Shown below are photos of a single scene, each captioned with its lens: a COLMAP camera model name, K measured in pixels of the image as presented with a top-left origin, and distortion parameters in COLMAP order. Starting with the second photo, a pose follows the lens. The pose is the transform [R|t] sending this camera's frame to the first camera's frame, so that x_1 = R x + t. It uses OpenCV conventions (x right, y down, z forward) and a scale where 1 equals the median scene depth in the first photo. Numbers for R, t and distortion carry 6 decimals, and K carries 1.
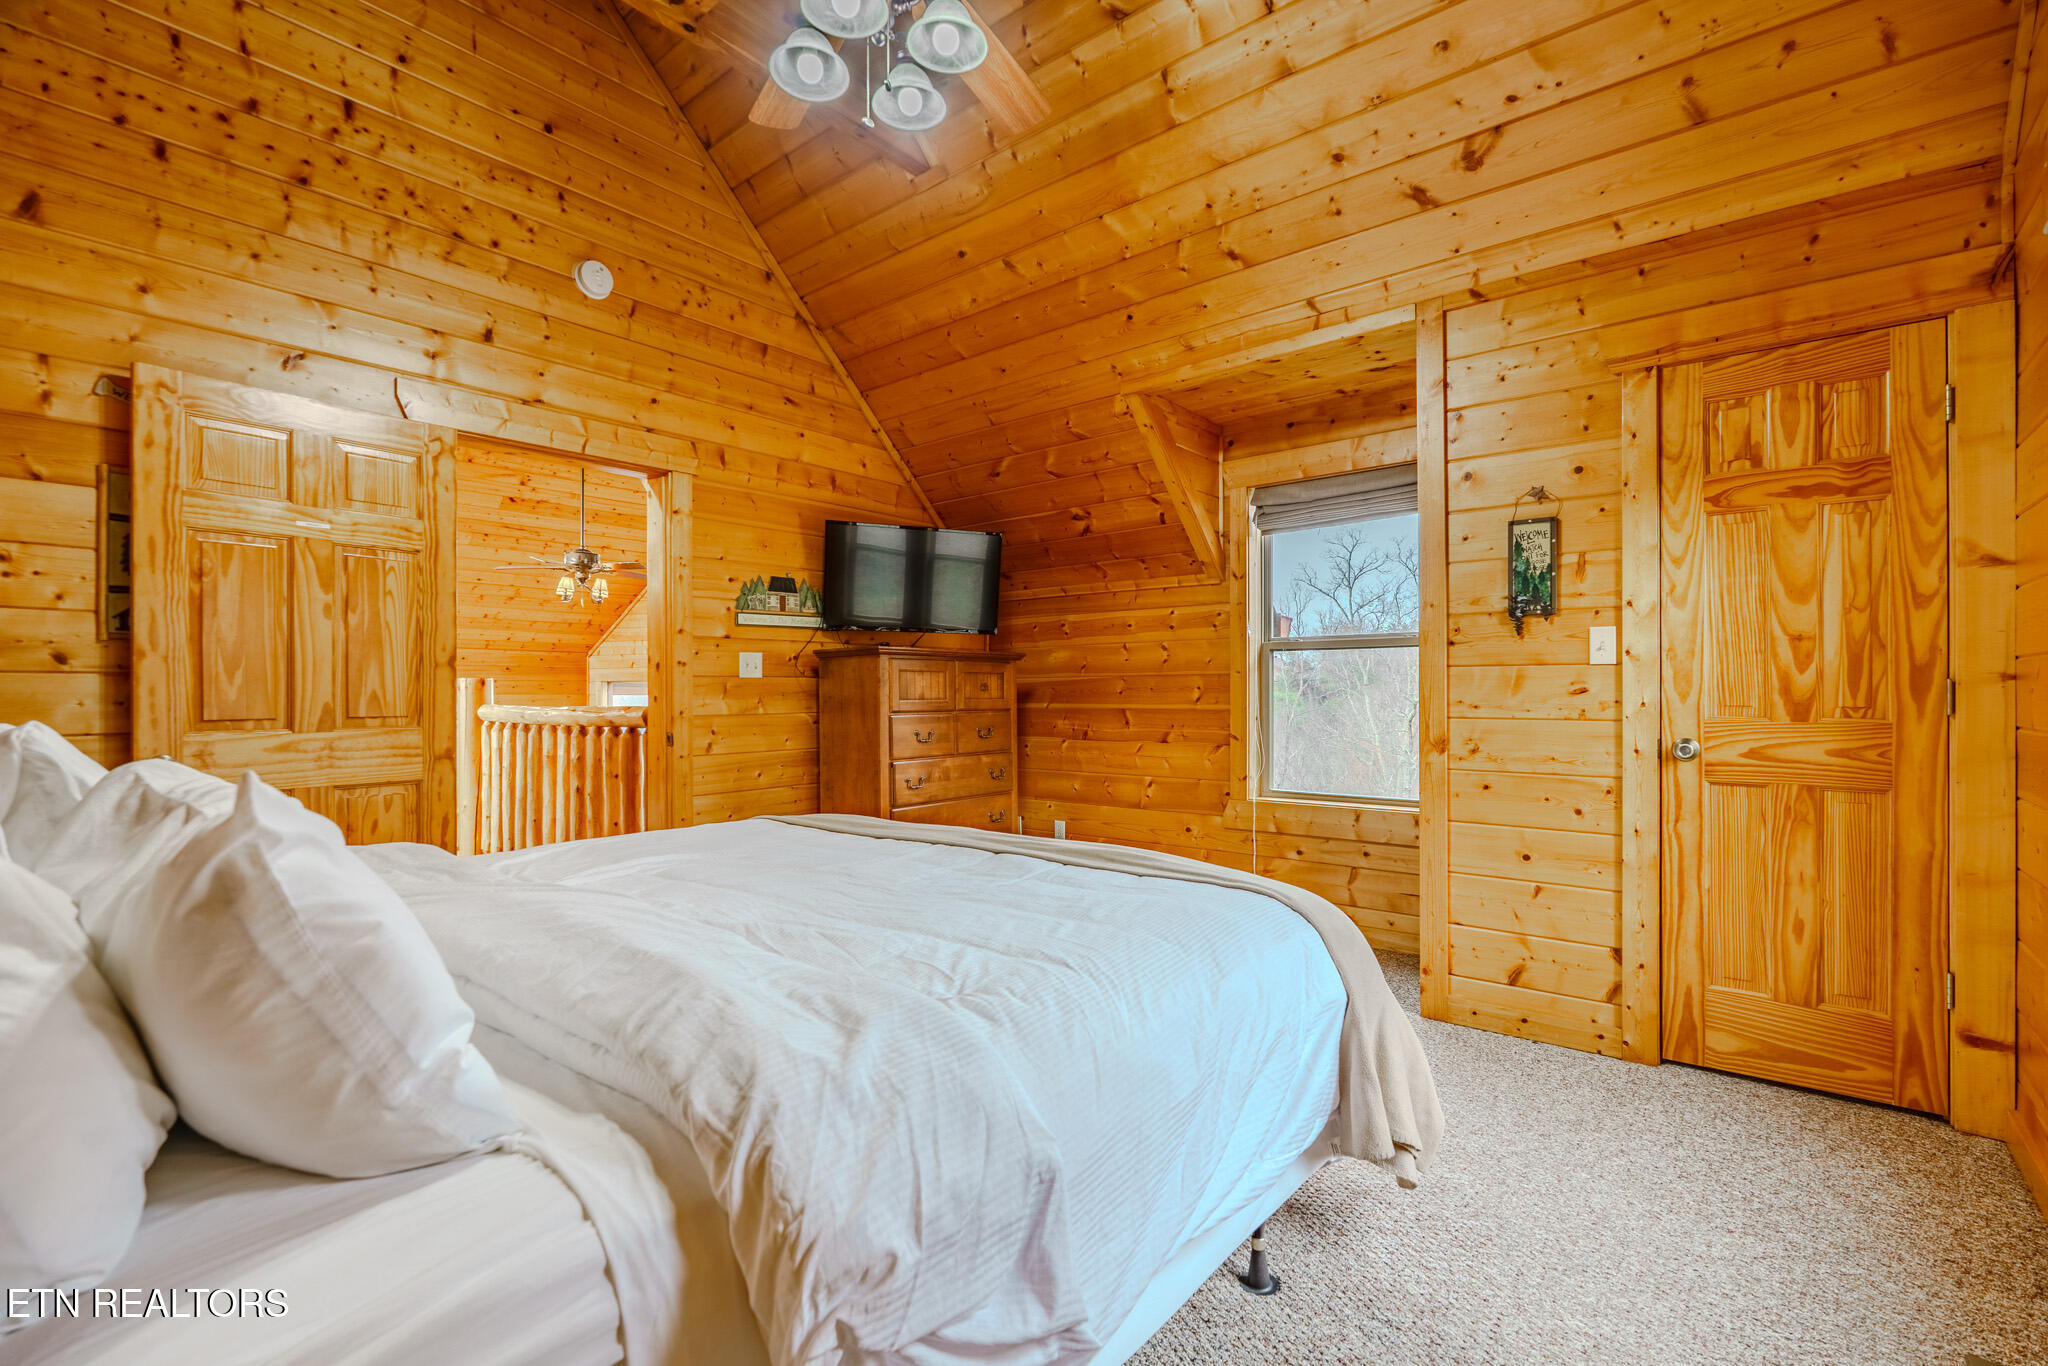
lens RADIAL K [[921.3, 0, 1024.8], [0, 921.3, 682.4], [0, 0, 1]] dist [-0.006175, 0.000739]
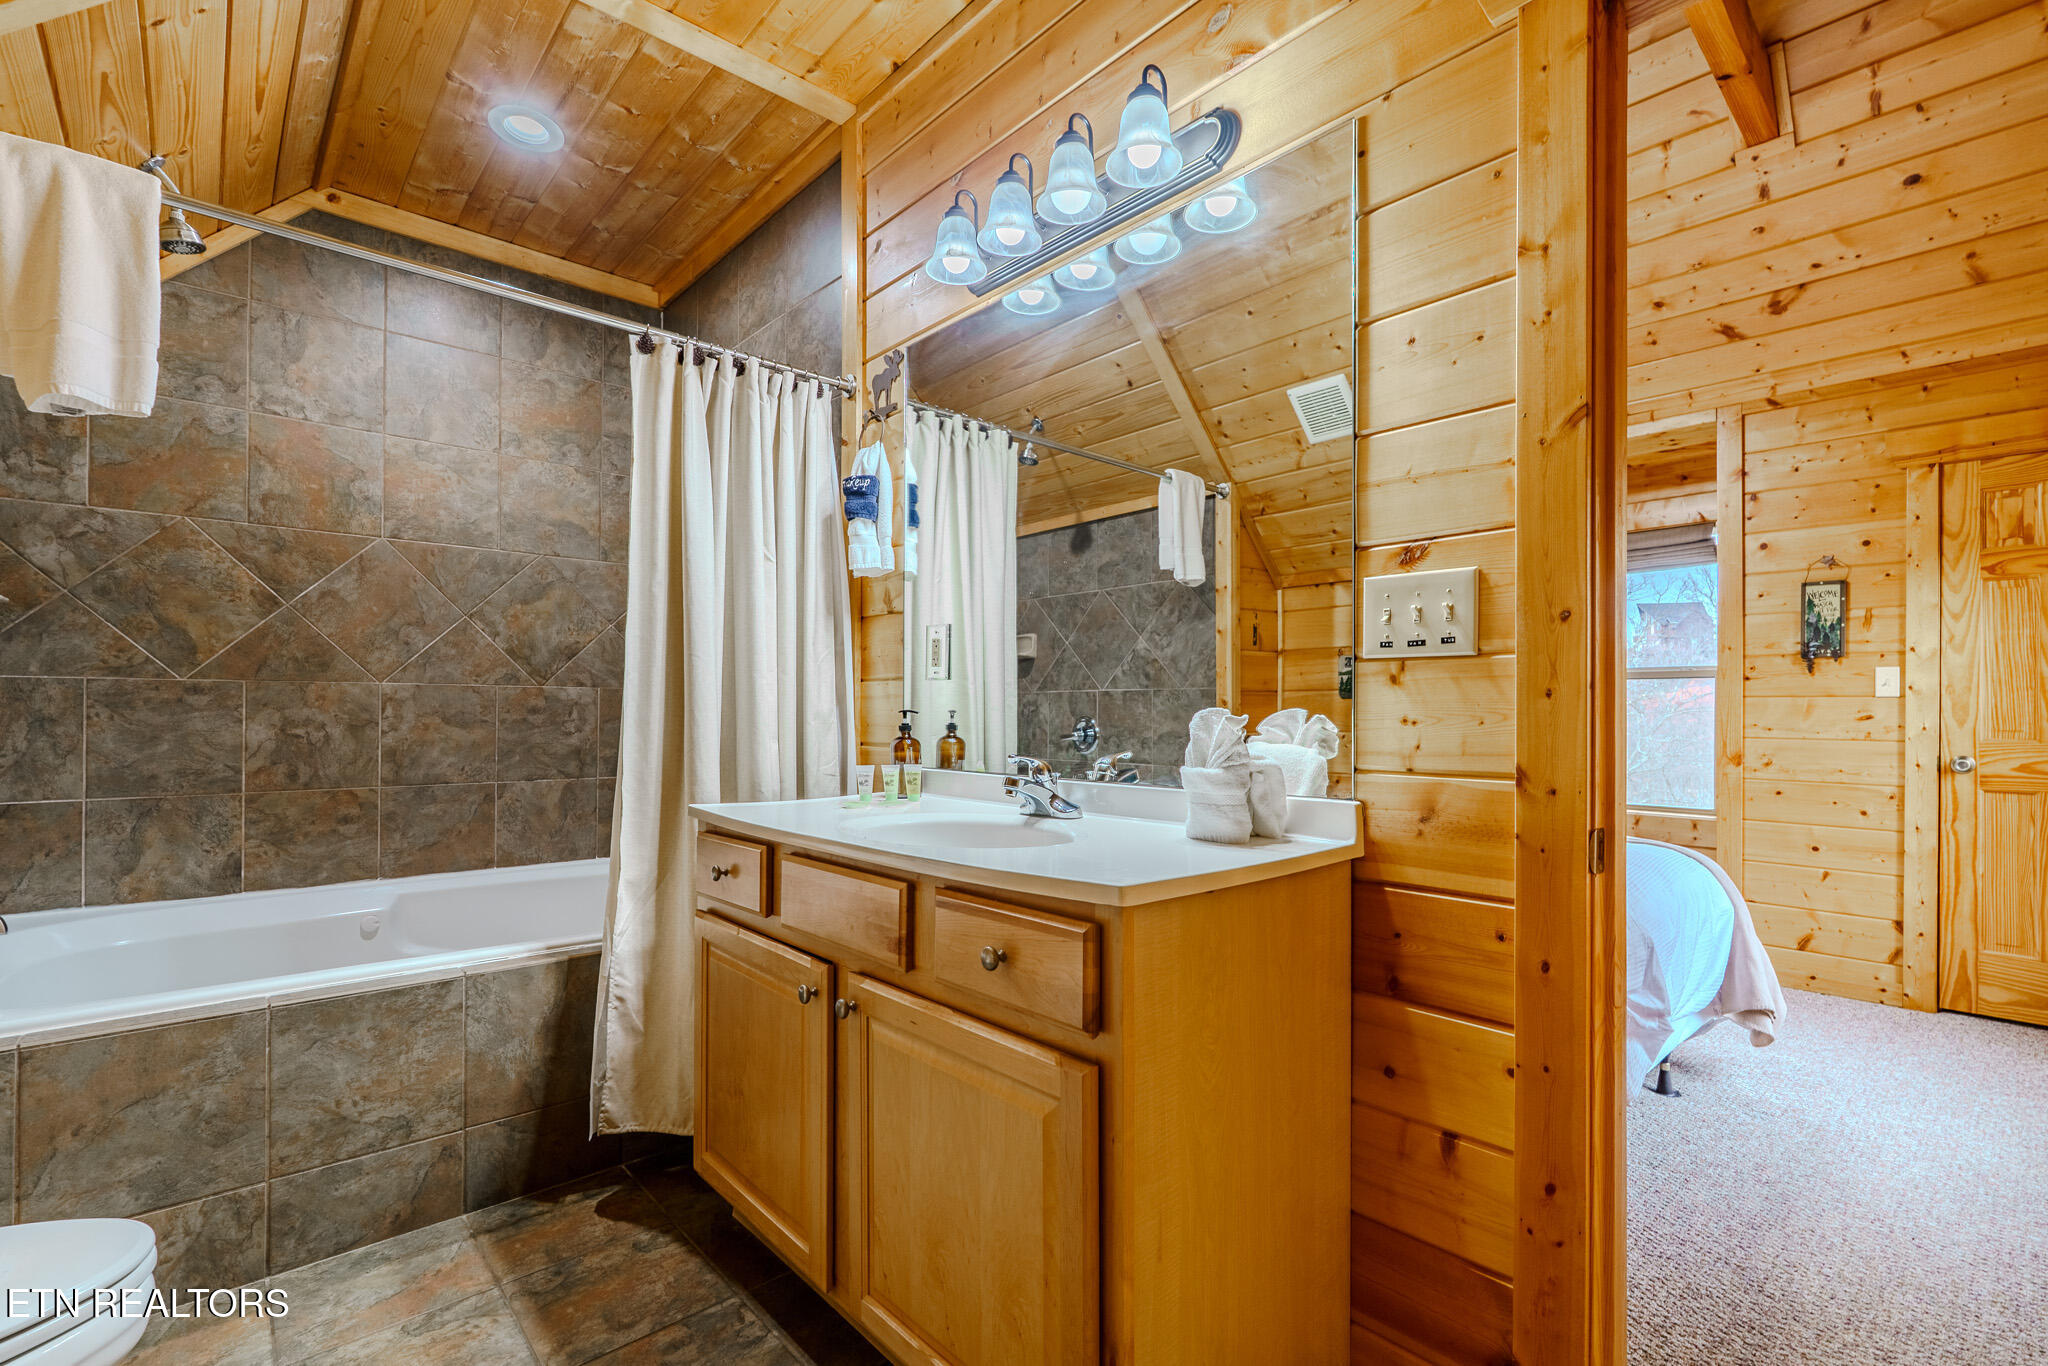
lens RADIAL K [[921.3, 0, 1022.7], [0, 921.3, 700.6], [0, 0, 1]] dist [-0.006175, 0.000739]
pose [[0.988516, 0.008557, -0.150874, -0.367252], [-0.008896, 0.999959, -0.001575, -0.001796], [0.150854, 0.002899, 0.988552, -0.439803]]
